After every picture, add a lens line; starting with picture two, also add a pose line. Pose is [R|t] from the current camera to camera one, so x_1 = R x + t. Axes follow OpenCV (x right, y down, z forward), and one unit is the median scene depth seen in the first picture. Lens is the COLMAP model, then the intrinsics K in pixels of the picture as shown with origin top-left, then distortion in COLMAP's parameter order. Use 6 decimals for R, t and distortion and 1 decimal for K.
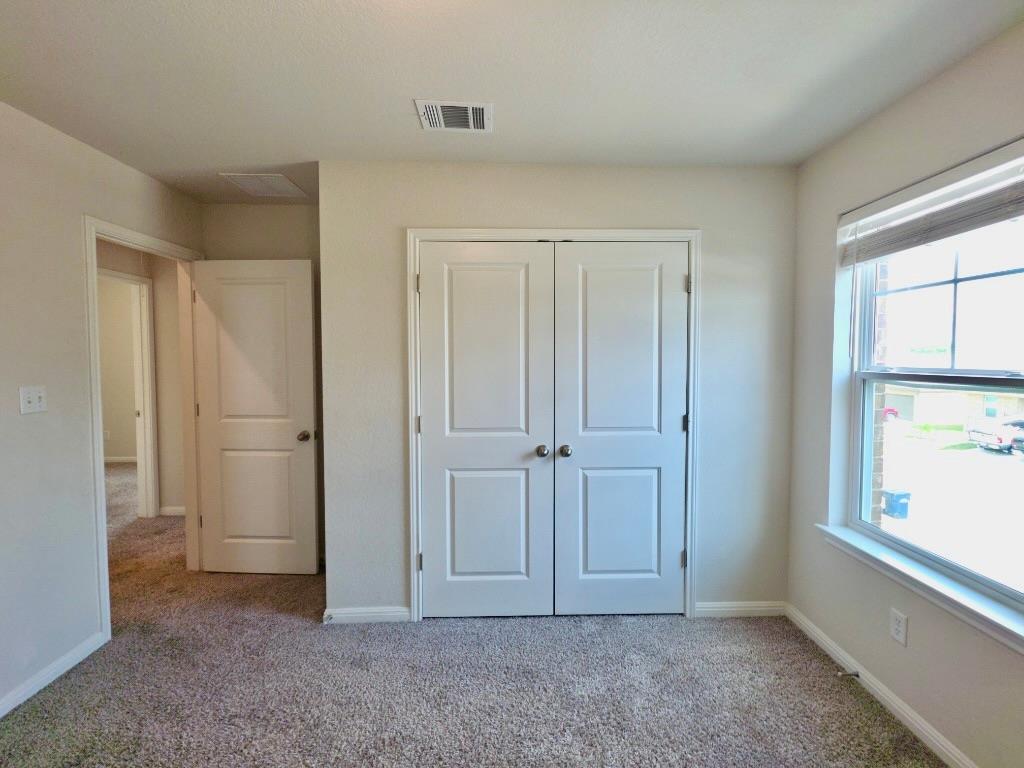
lens RADIAL K [[509.3, 0, 518.6], [0, 509.3, 377.5], [0, 0, 1]] dist [0.013231, -0.006290]
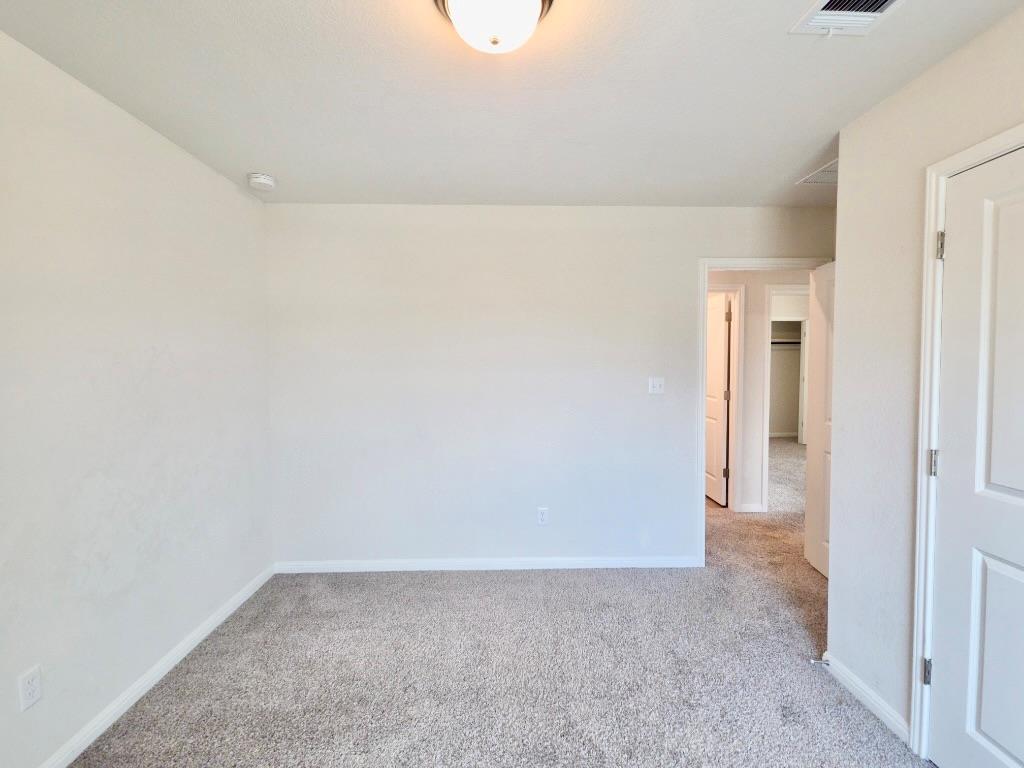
lens RADIAL K [[492.4, 0, 518.0], [0, 492.4, 380.0], [0, 0, 1]] dist [0.026794, -0.000298]
pose [[-0.042161, 0.044652, -0.998113, 0.466944], [-0.040007, 0.998124, 0.046342, -0.022222], [0.998310, 0.041885, -0.040296, 0.490642]]
